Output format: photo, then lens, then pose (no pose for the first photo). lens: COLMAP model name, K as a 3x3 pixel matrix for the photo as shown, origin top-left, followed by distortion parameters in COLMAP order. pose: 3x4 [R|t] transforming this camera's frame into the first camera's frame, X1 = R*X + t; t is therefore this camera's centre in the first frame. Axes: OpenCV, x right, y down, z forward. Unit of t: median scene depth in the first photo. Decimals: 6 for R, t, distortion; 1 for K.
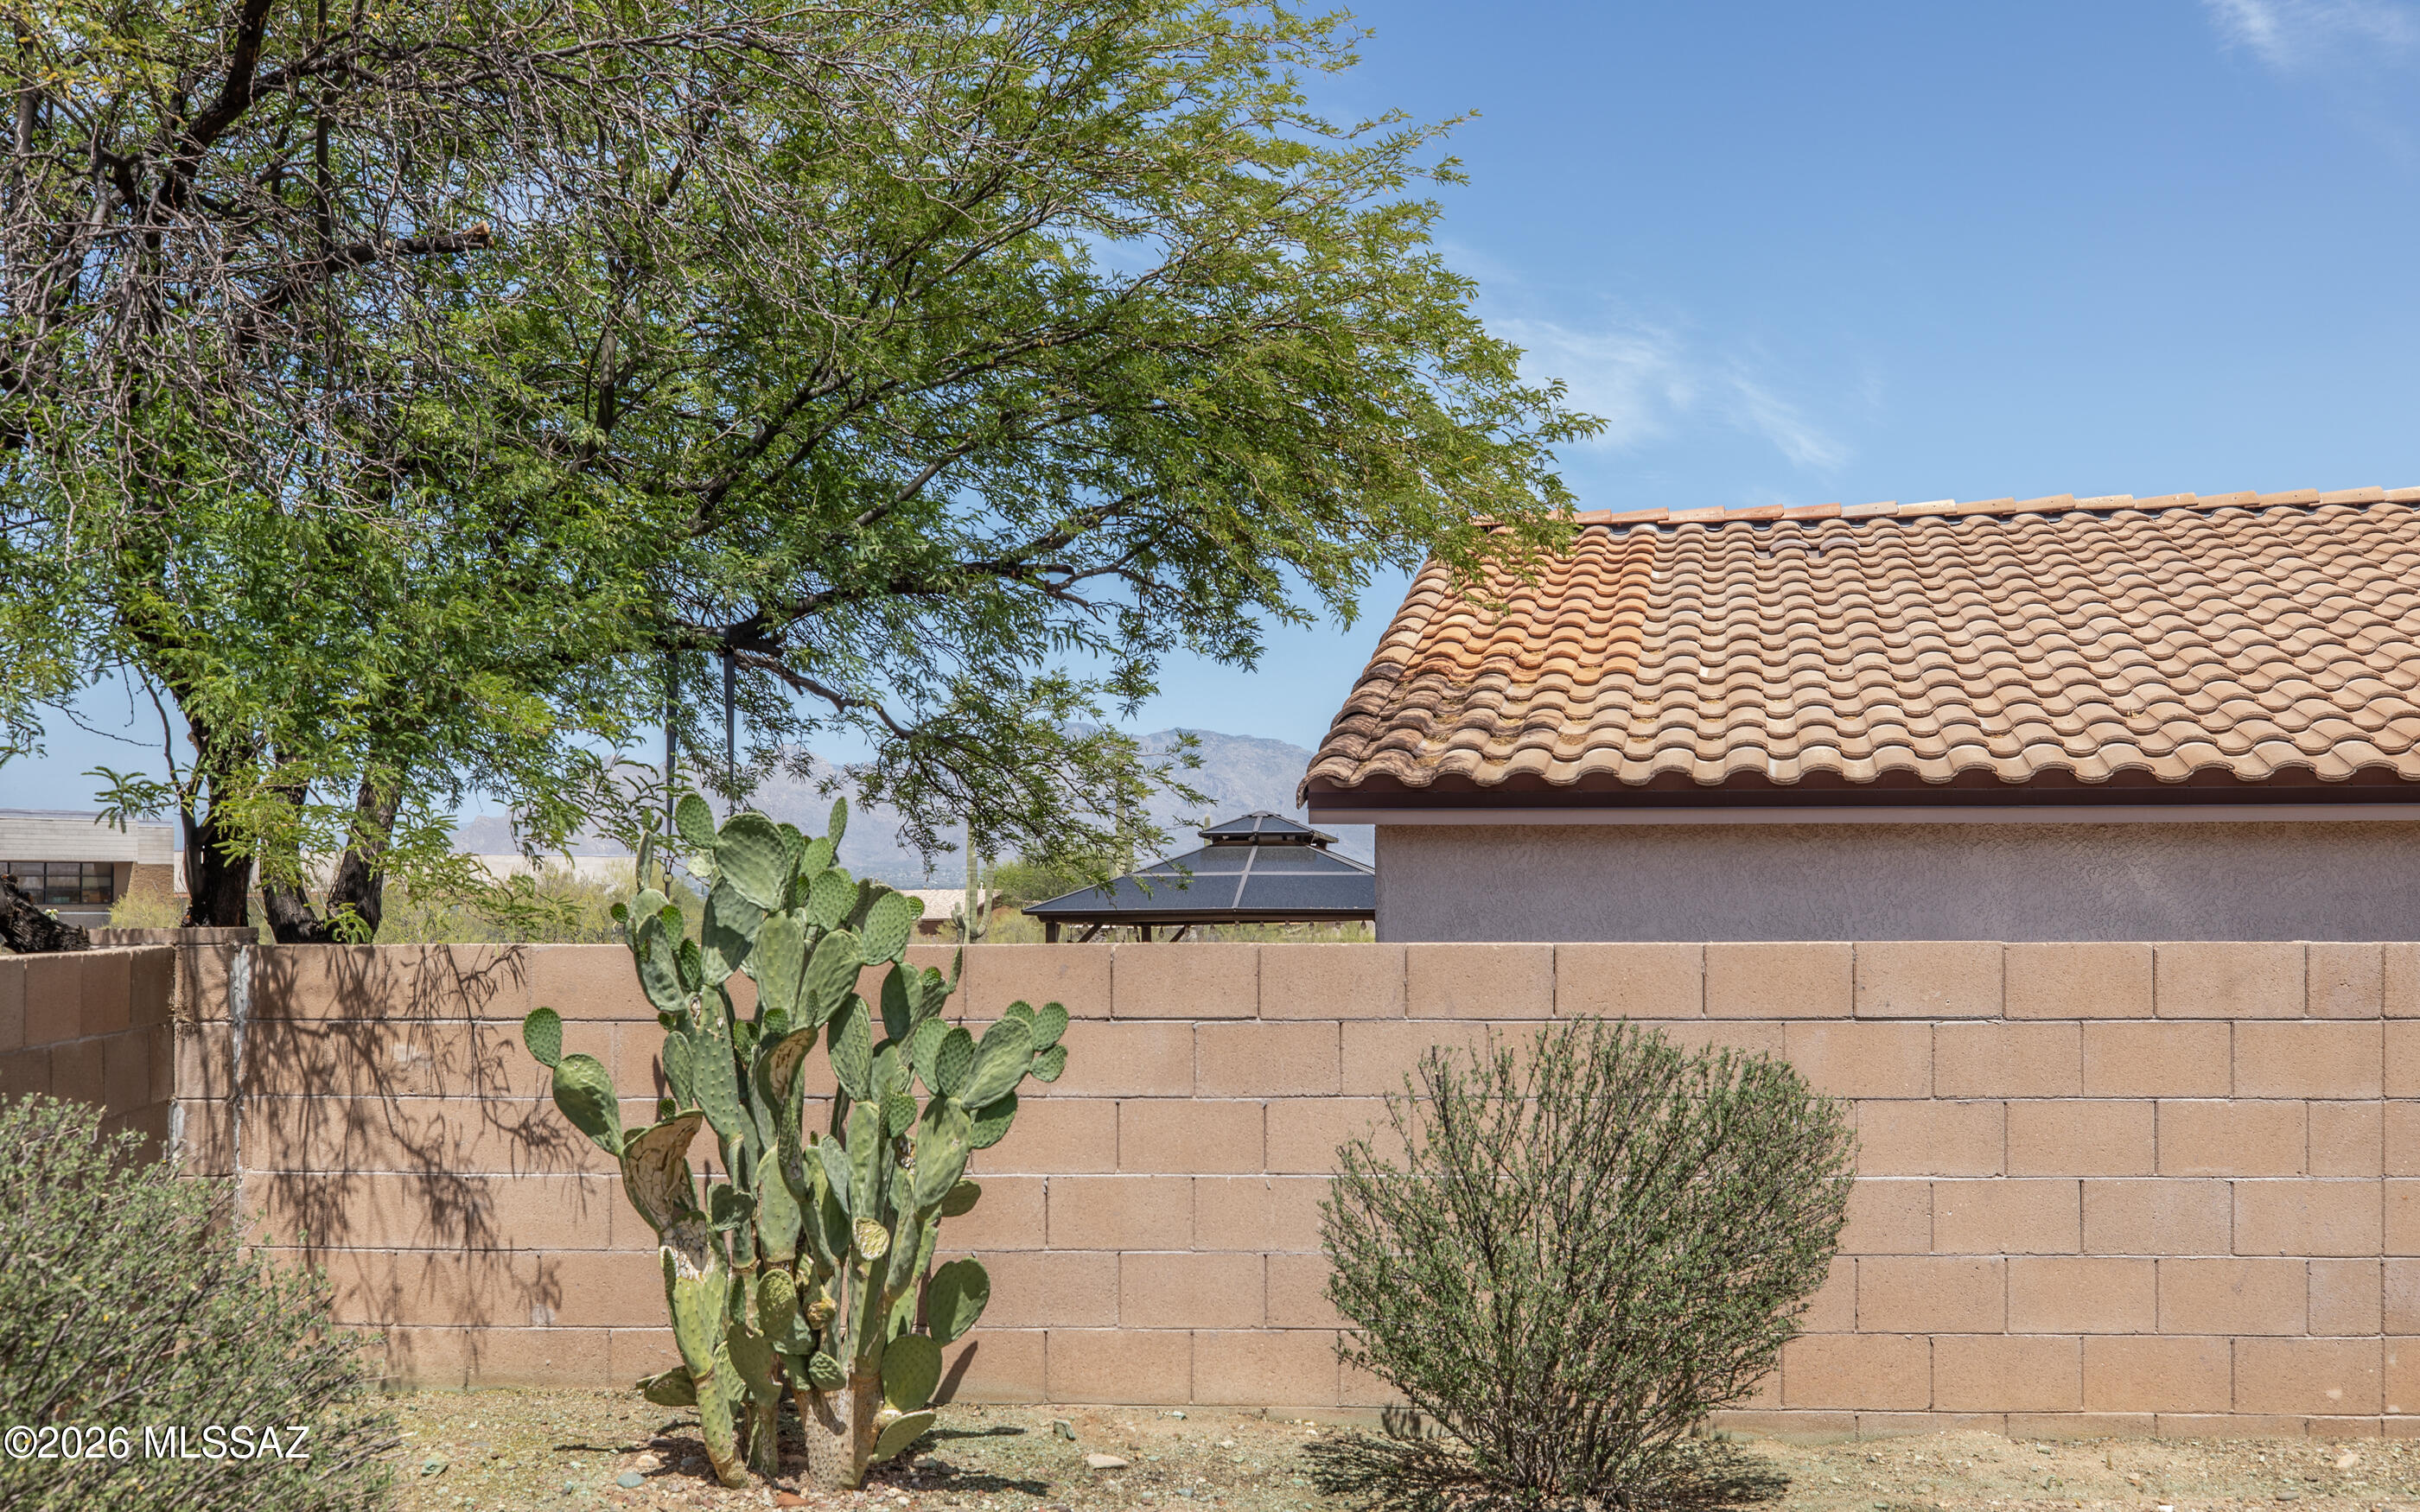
lens RADIAL K [[2534.7, 0, 1210.2], [0, 2534.7, 757.5], [0, 0, 1]] dist [0.008974, 0.000000]
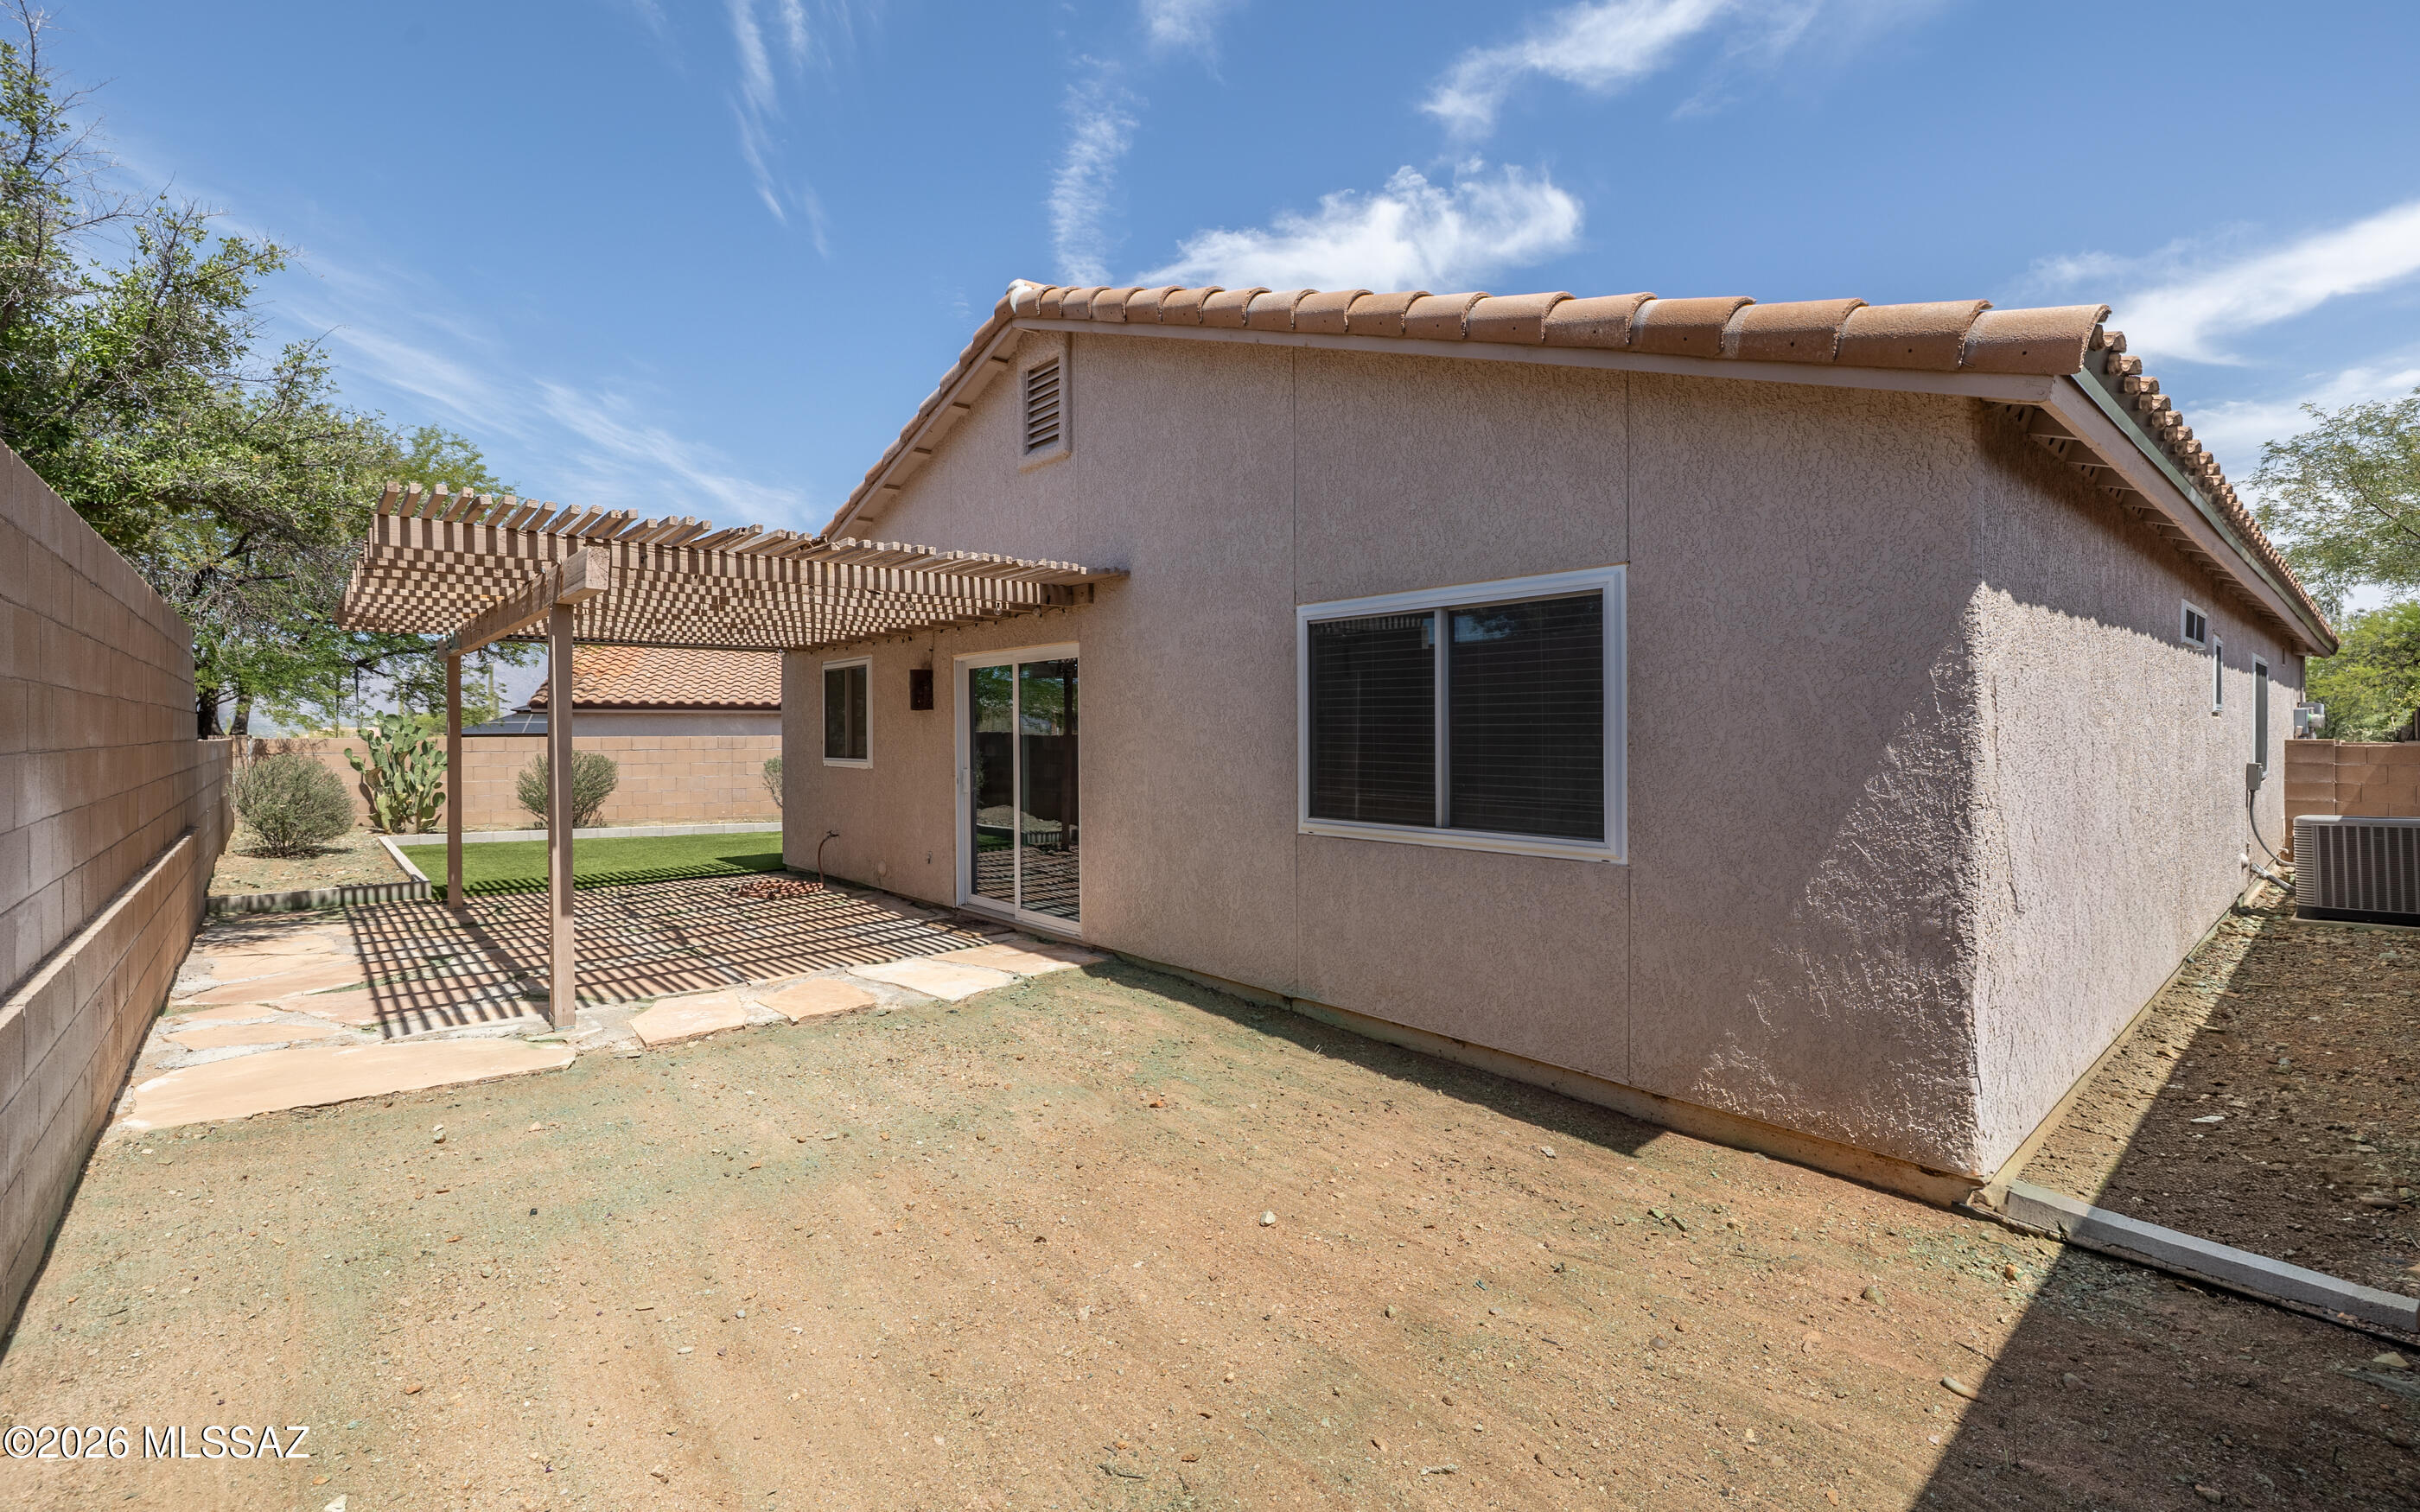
lens RADIAL K [[1028.9, 0, 1202.1], [0, 1028.9, 733.6], [0, 0, 1]] dist [-0.002175, -0.001054]
pose [[0.843529, -0.001978, 0.537079, 0.094321], [-0.030004, 0.998258, 0.050800, -0.089781], [-0.536244, -0.058966, 0.842001, -1.630710]]
